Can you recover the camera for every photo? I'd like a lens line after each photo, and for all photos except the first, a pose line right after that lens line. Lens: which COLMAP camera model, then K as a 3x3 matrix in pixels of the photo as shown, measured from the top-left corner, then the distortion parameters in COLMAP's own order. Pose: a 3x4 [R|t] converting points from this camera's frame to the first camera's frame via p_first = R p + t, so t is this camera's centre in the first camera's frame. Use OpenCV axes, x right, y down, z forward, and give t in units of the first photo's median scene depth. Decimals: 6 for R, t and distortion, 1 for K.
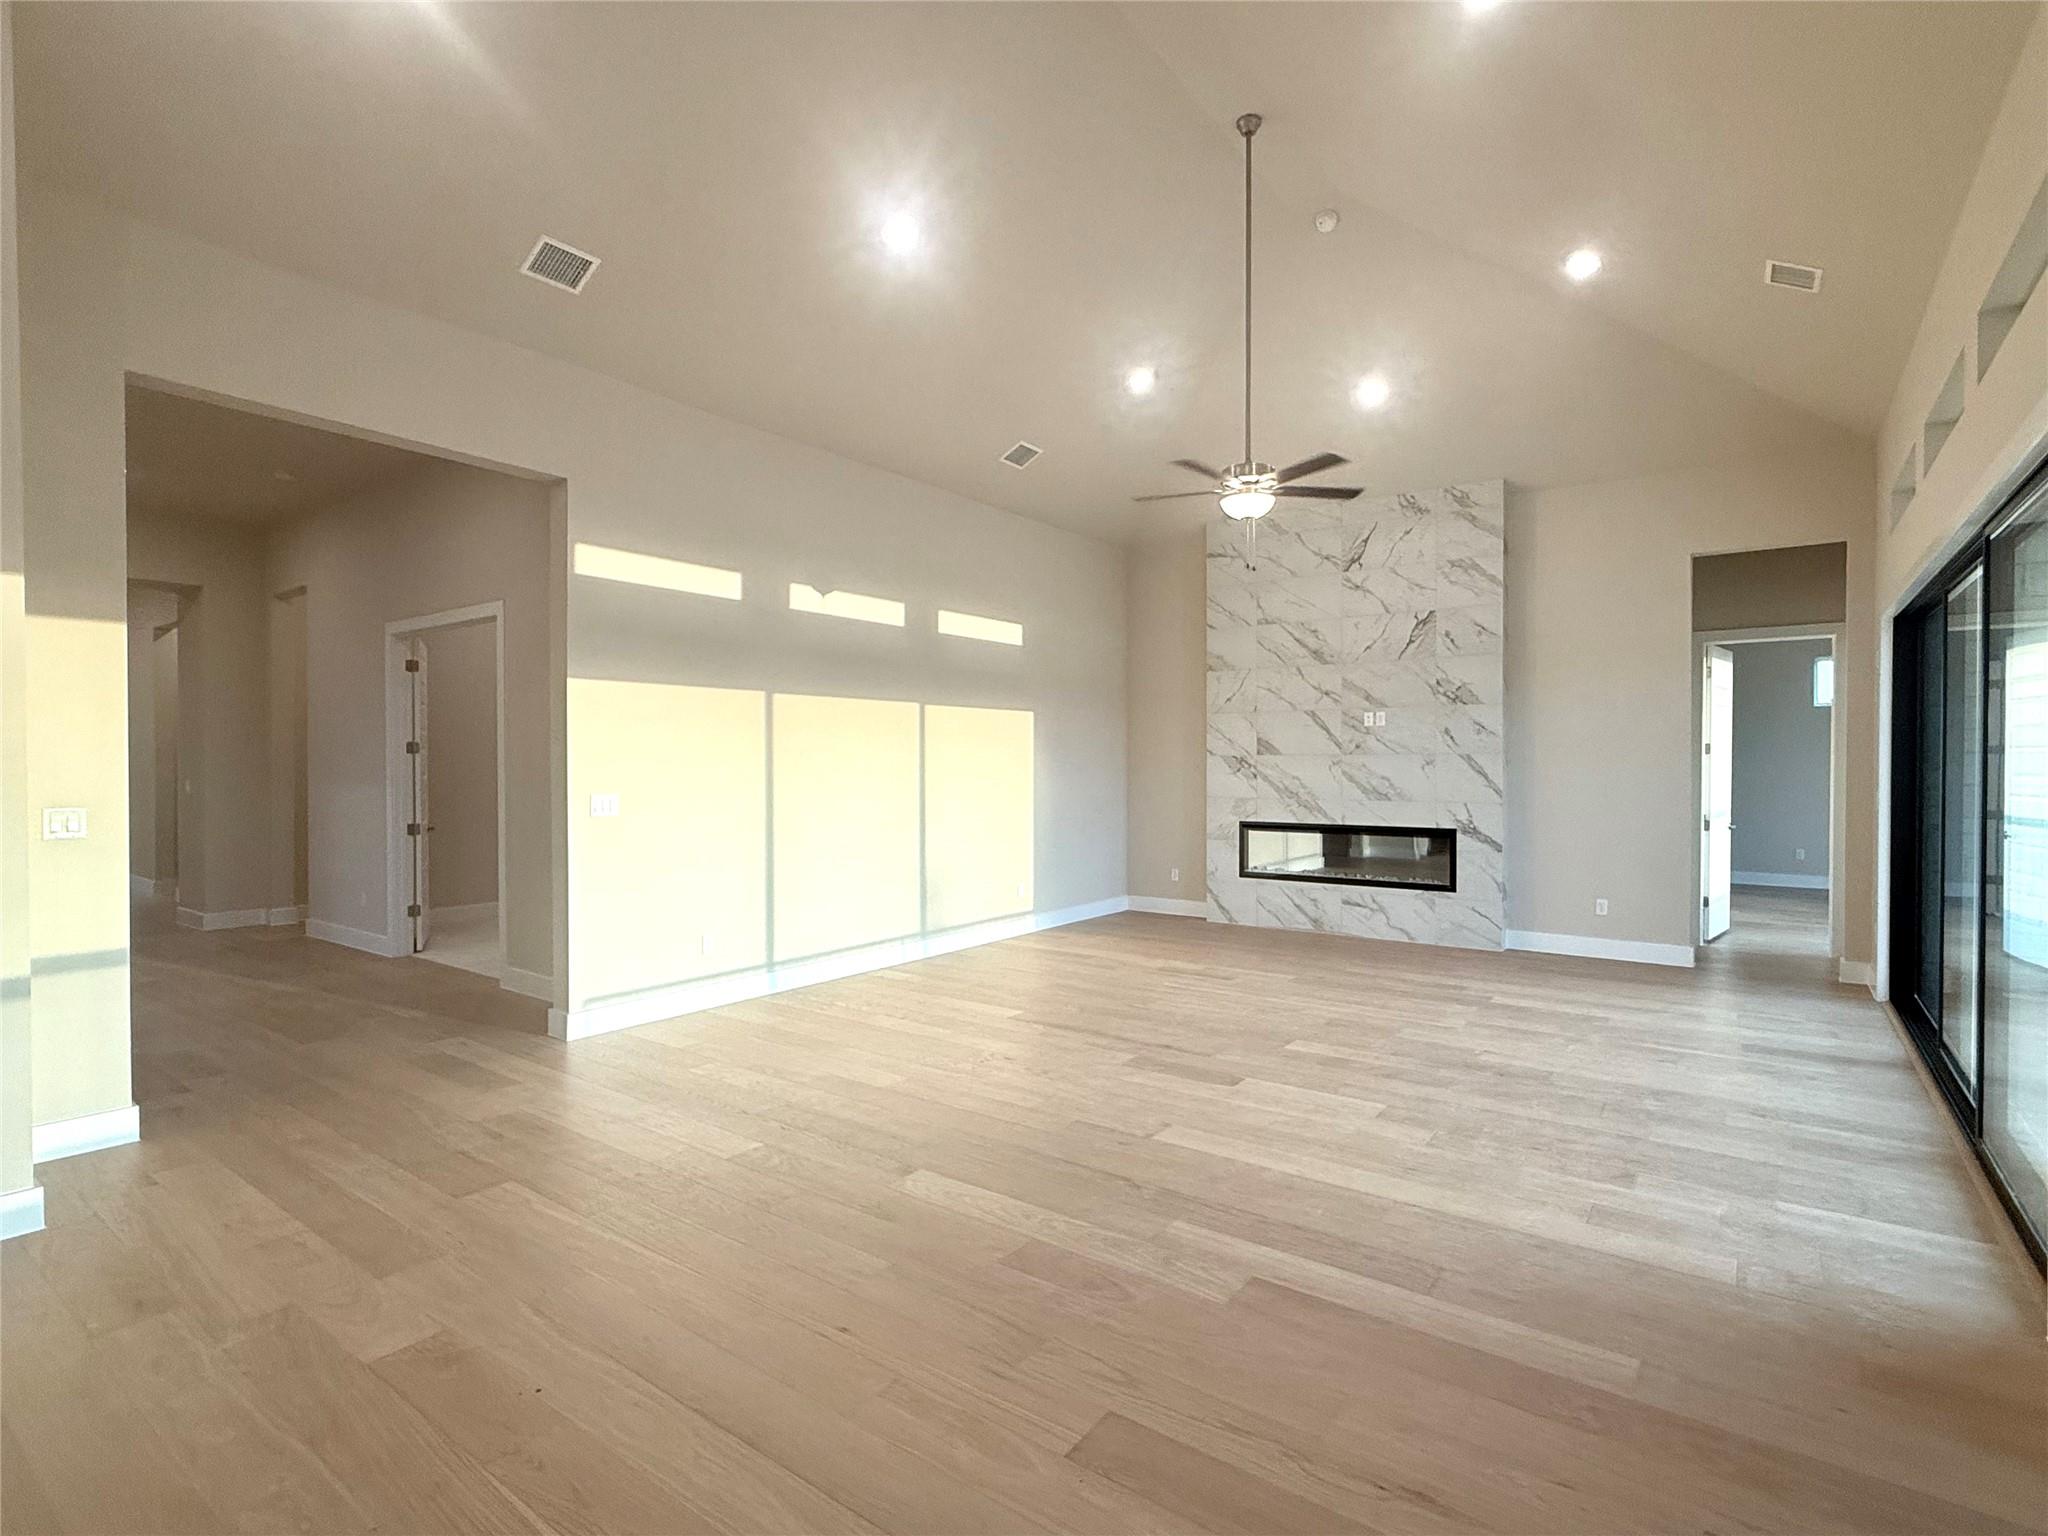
lens RADIAL K [[999.2, 0, 1024.7], [0, 999.2, 767.9], [0, 0, 1]] dist [0.000218, -0.000148]
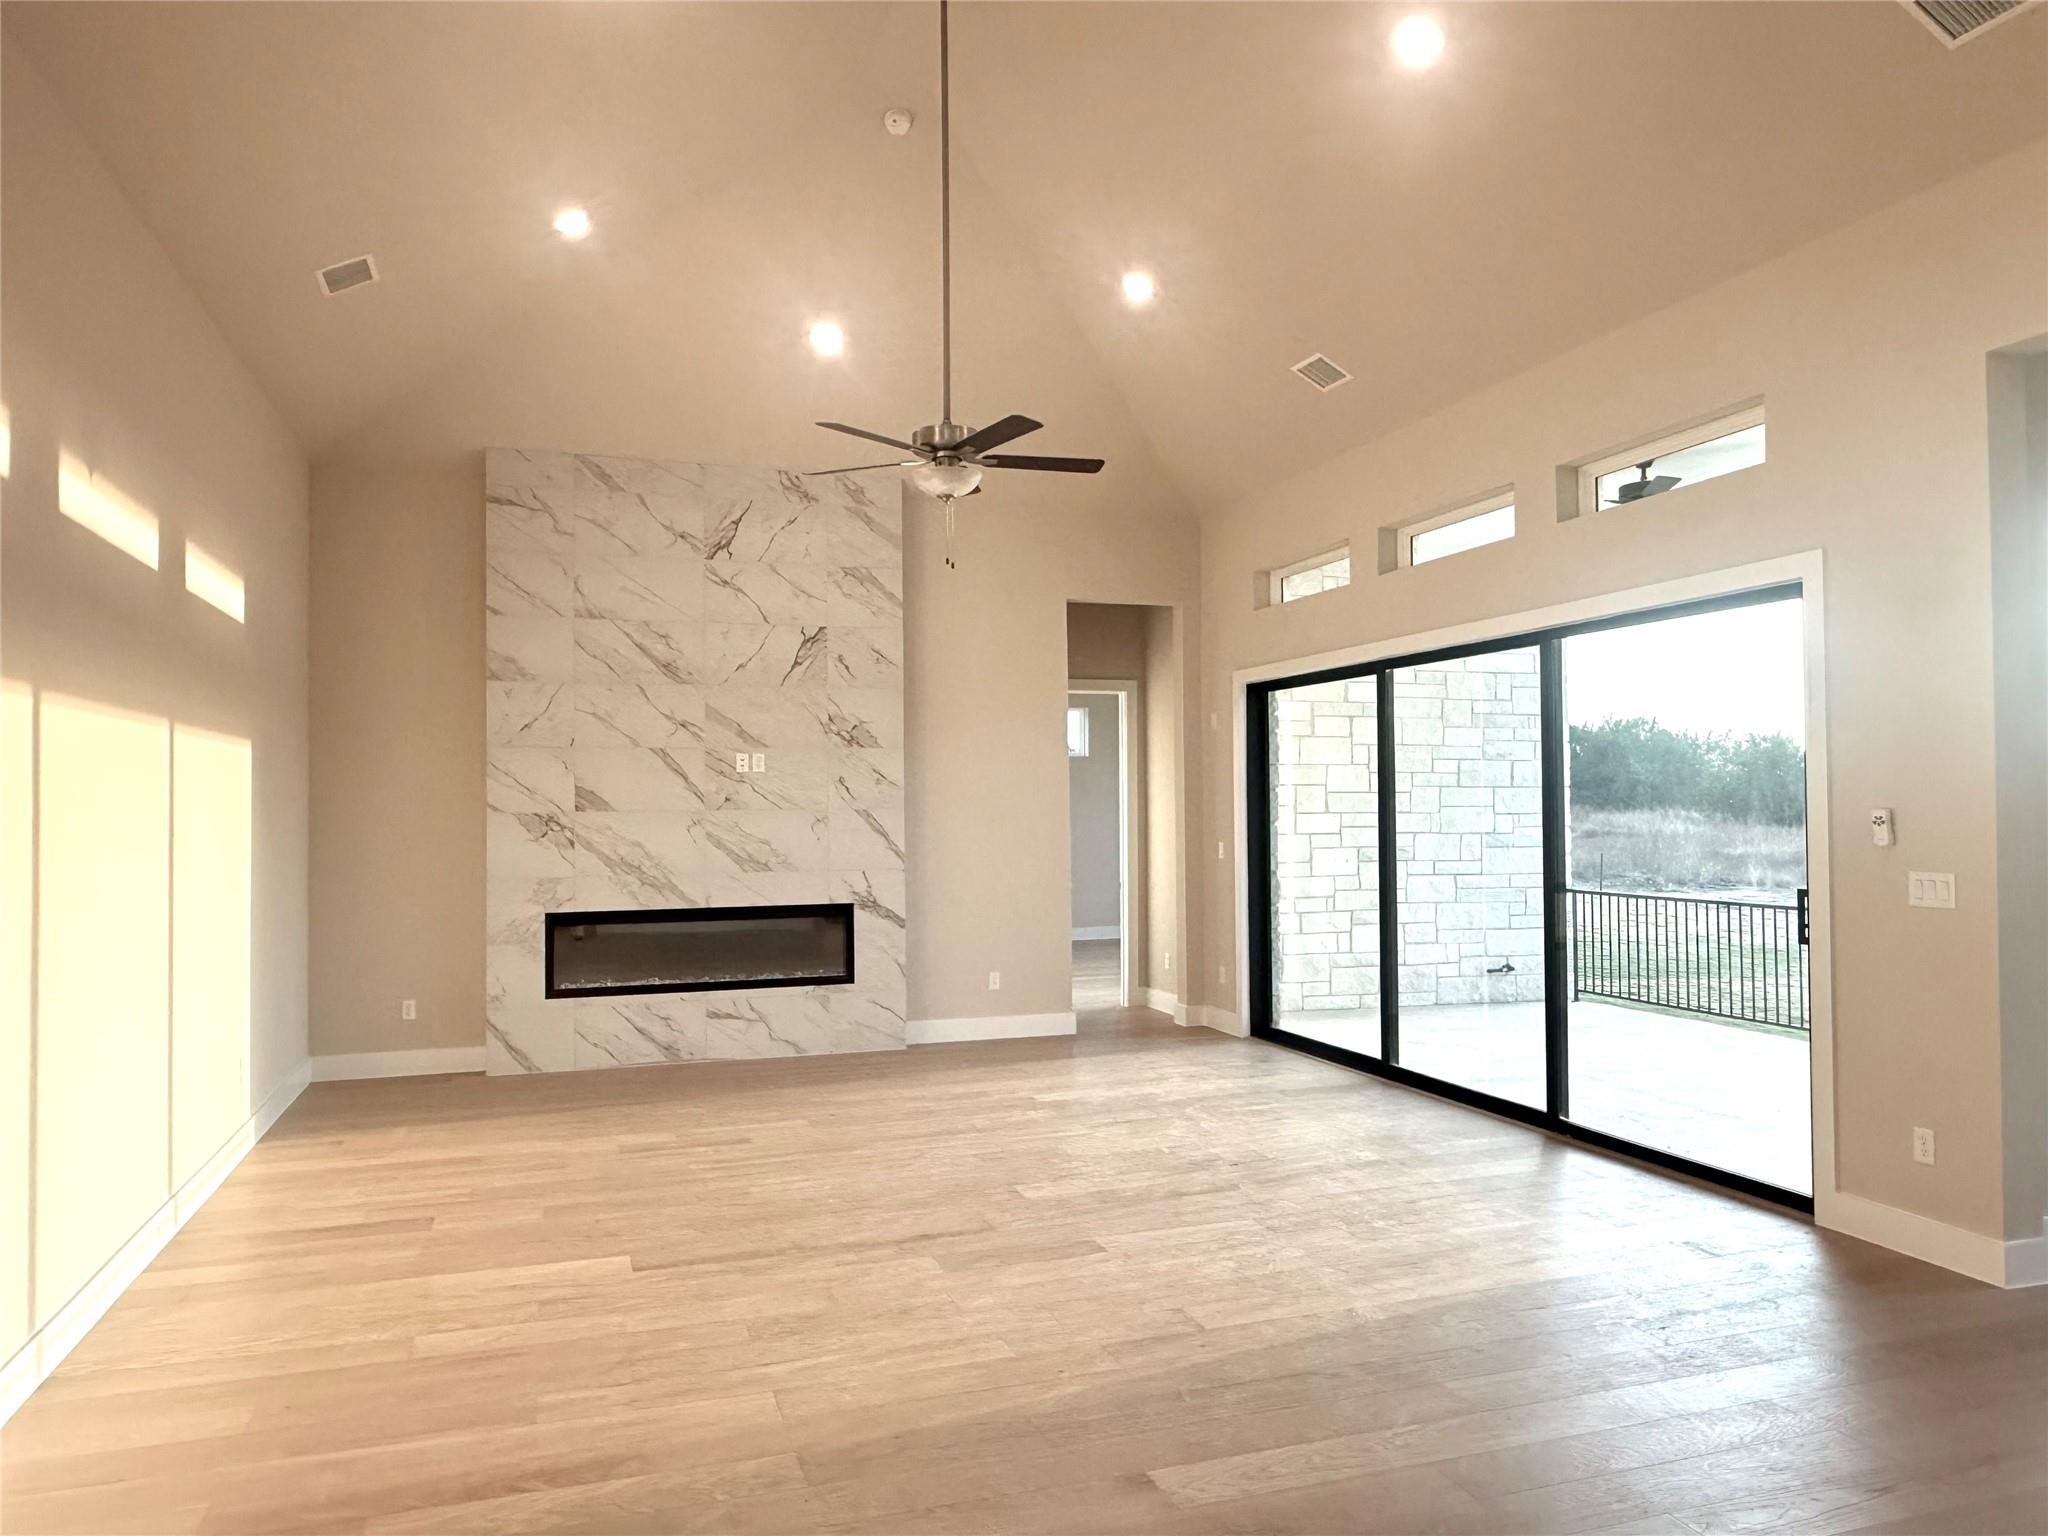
lens RADIAL K [[1400.7, 0, 1025.0], [0, 1400.7, 771.8], [0, 0, 1]] dist [-0.005205, 0.000747]
pose [[0.573464, 0.015829, 0.819078, -0.398381], [0.012968, 0.999513, -0.028396, -0.010092], [-0.819128, 0.026906, 0.572979, 0.241133]]
